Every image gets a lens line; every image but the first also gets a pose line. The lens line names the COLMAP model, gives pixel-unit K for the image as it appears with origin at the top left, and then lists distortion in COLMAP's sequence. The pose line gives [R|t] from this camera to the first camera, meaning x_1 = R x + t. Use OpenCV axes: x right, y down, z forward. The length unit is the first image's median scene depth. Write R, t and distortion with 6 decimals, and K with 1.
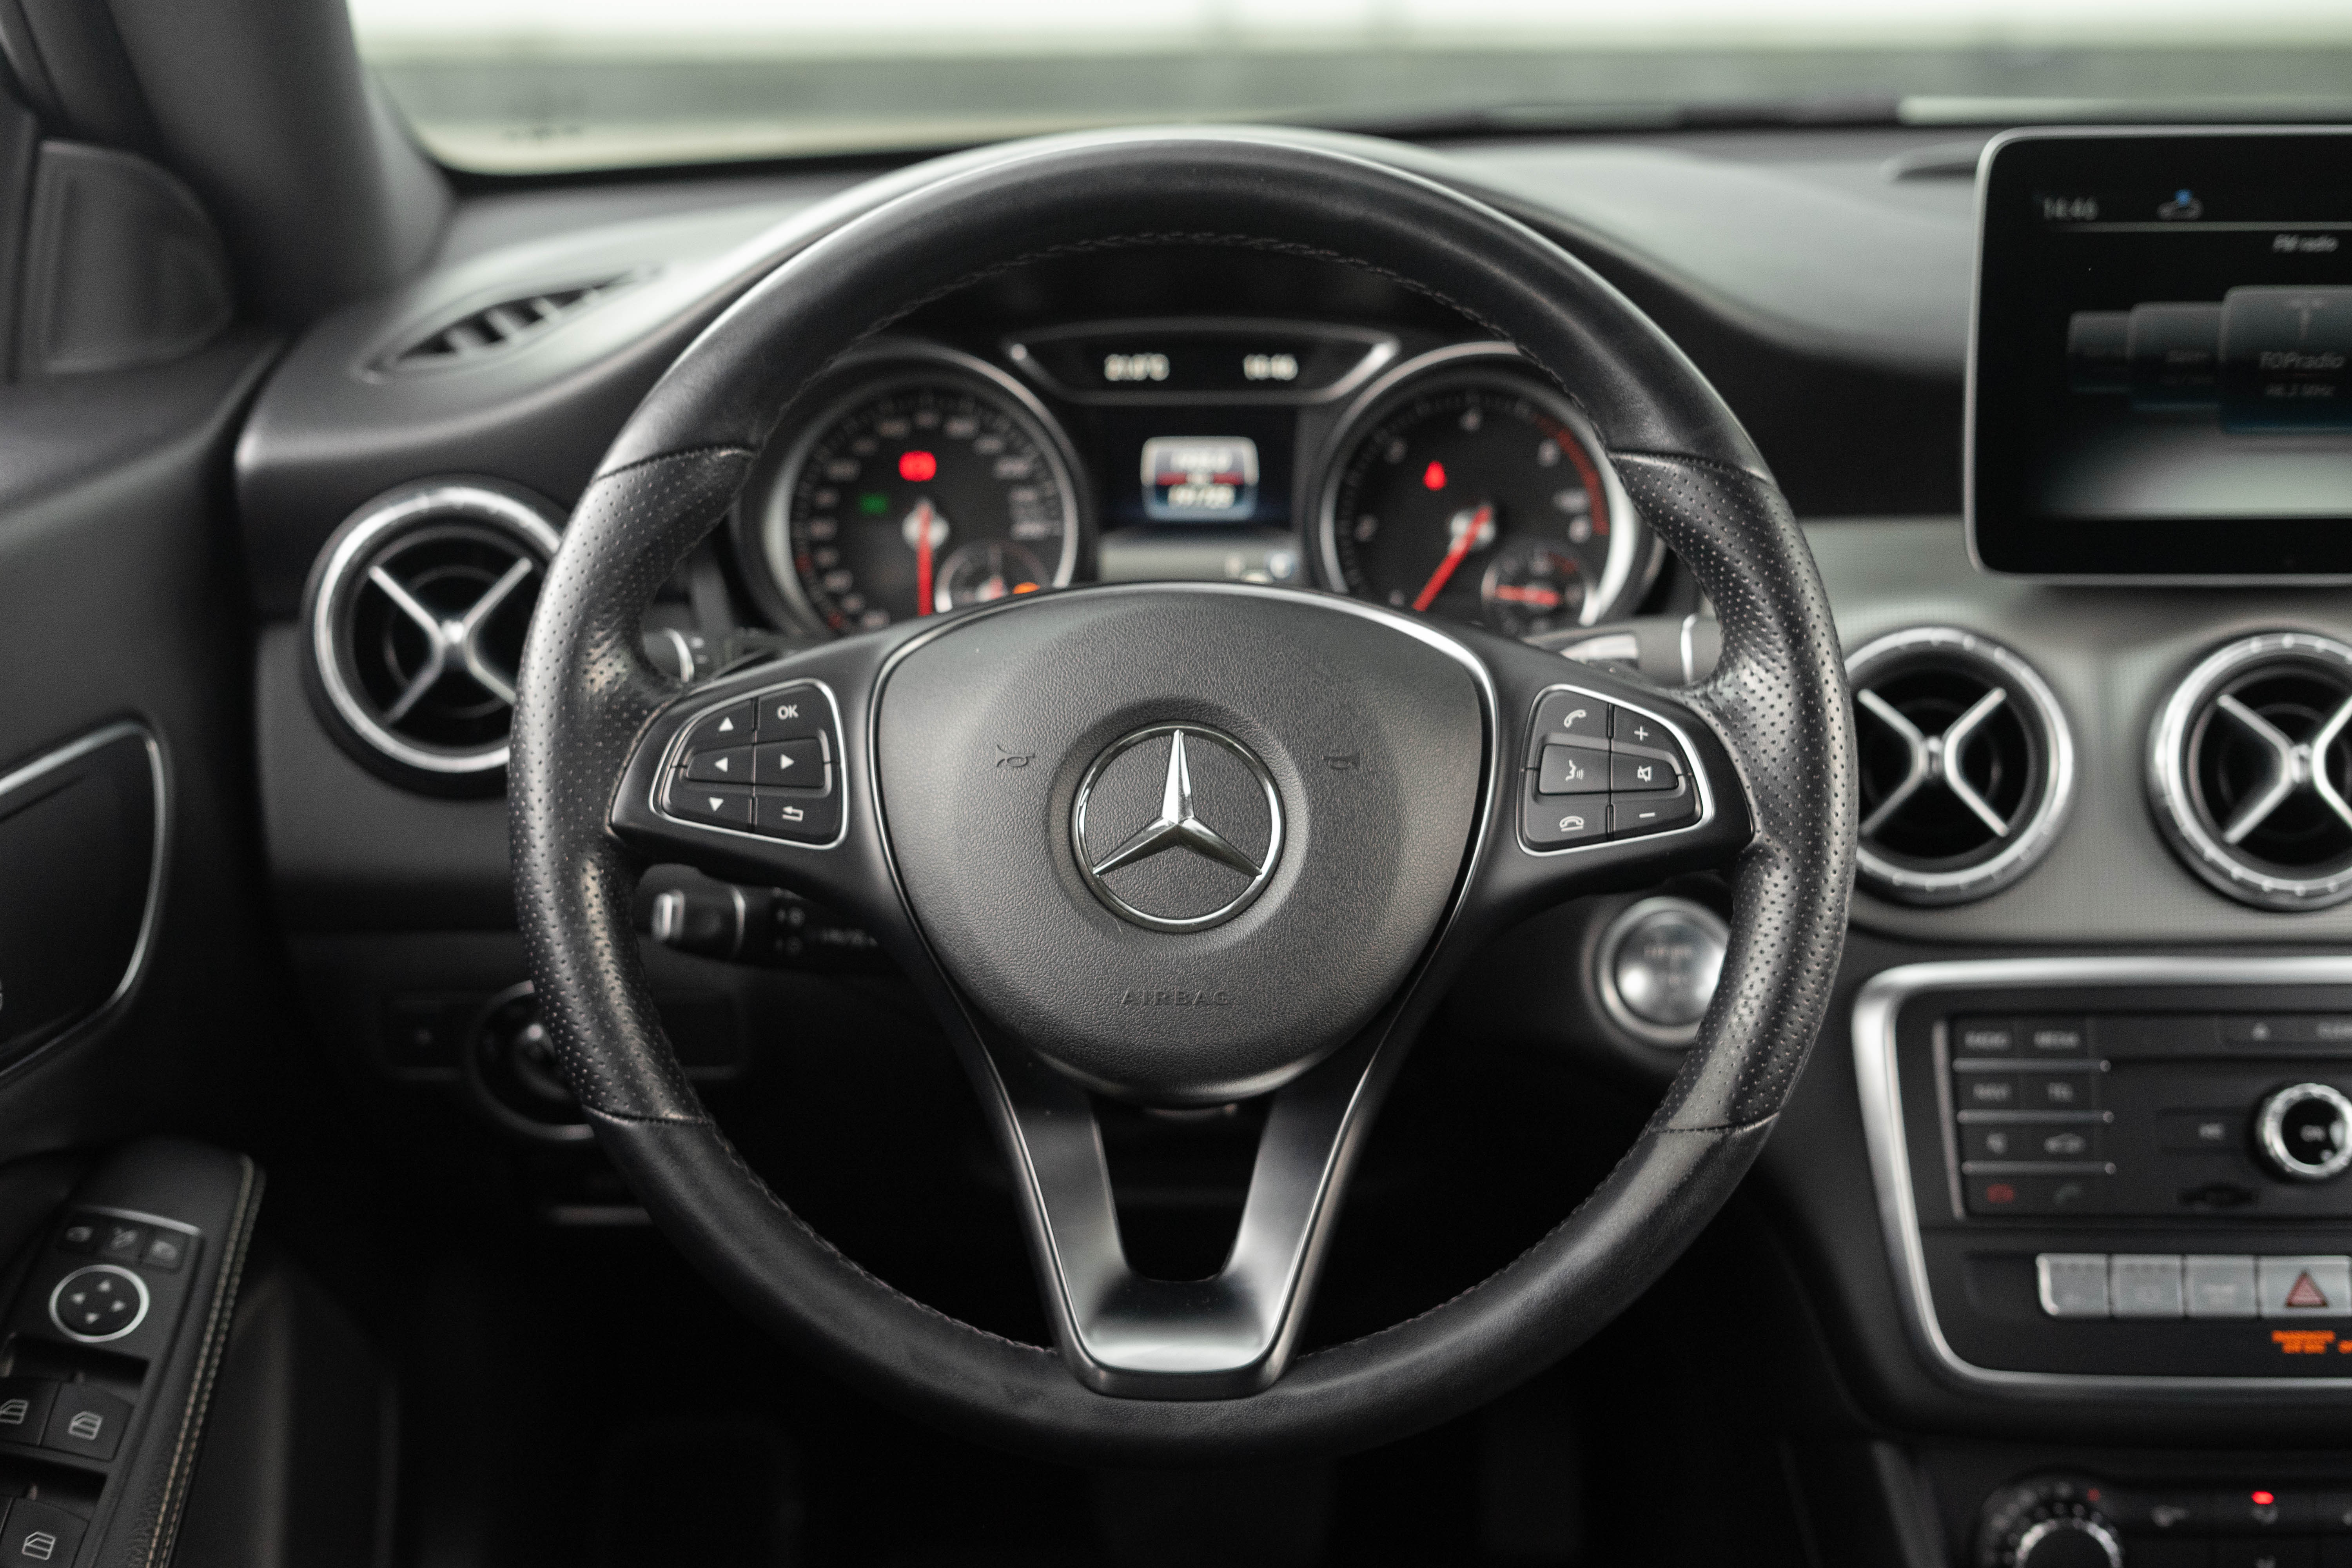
lens RADIAL K [[3715.6, 0, 1157.7], [0, 3715.6, 789.3], [0, 0, 1]] dist [-0.049270, 0.000000]
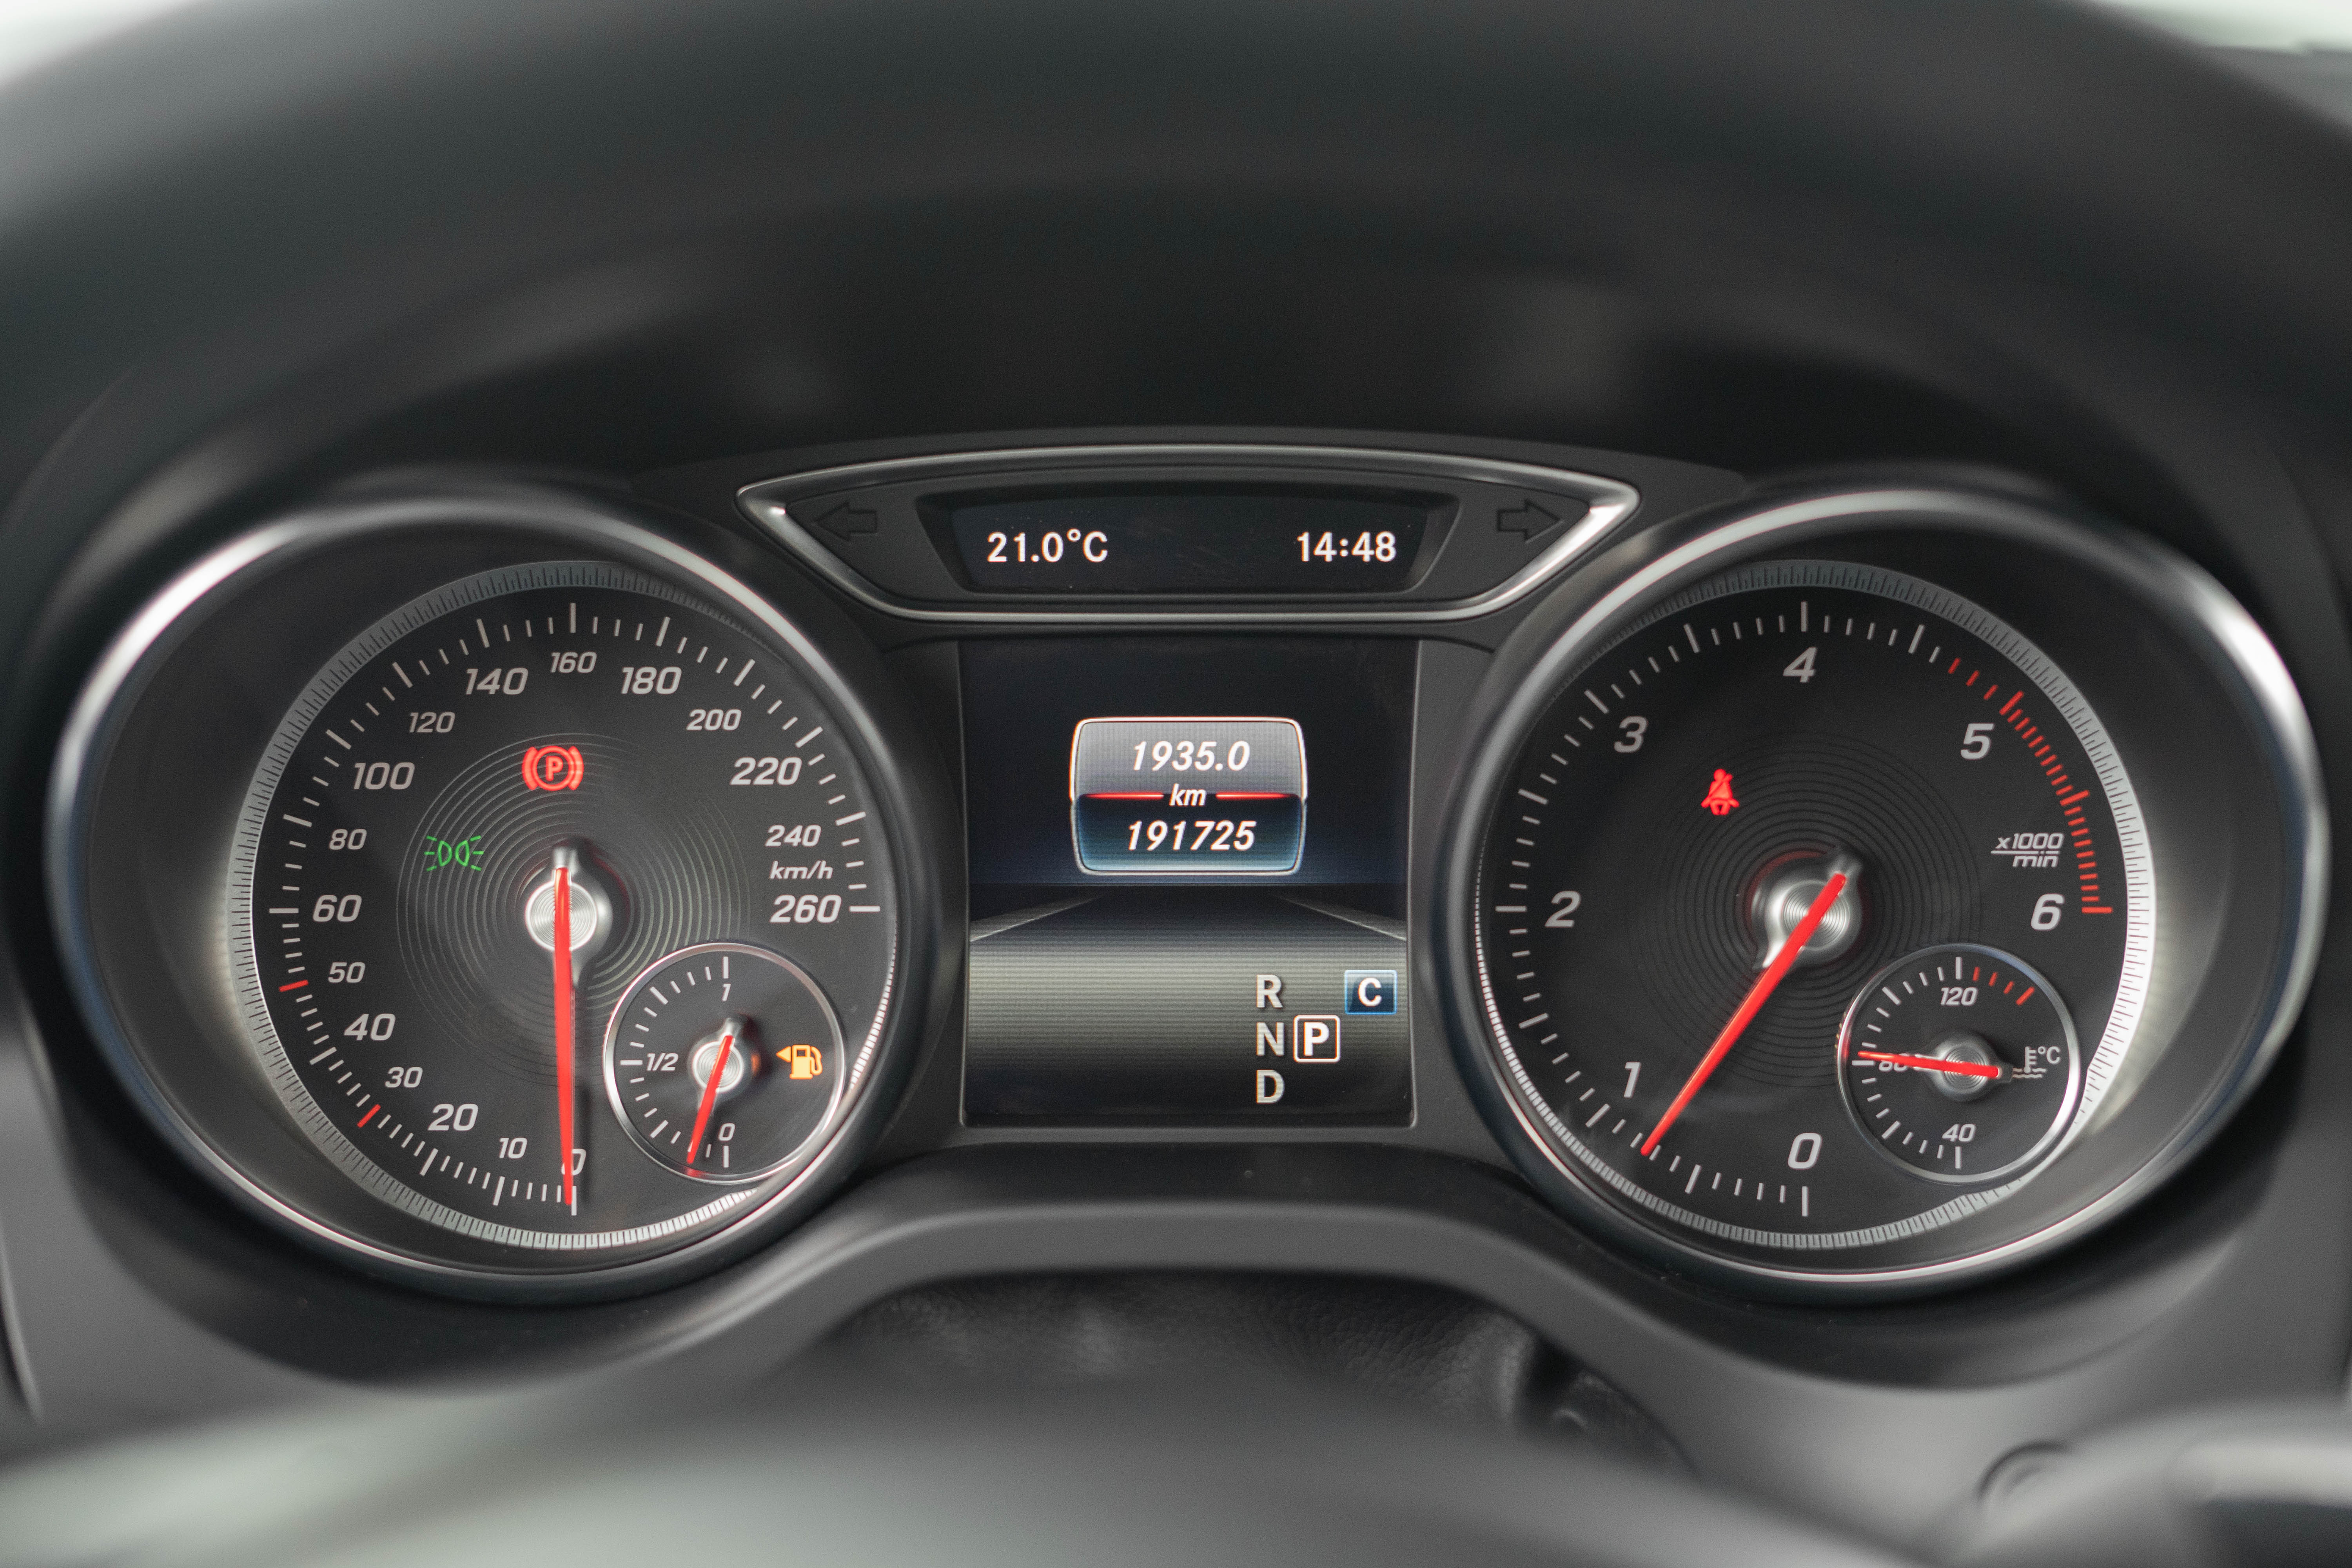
lens RADIAL K [[3715.6, 0, 1169.9], [0, 3715.6, 784.5], [0, 0, 1]] dist [-0.049270, 0.000000]
pose [[0.999965, 0.002478, 0.008025, 0.005616], [-0.001845, 0.996959, -0.077902, -0.050834], [-0.008194, 0.077885, 0.996929, 0.559934]]
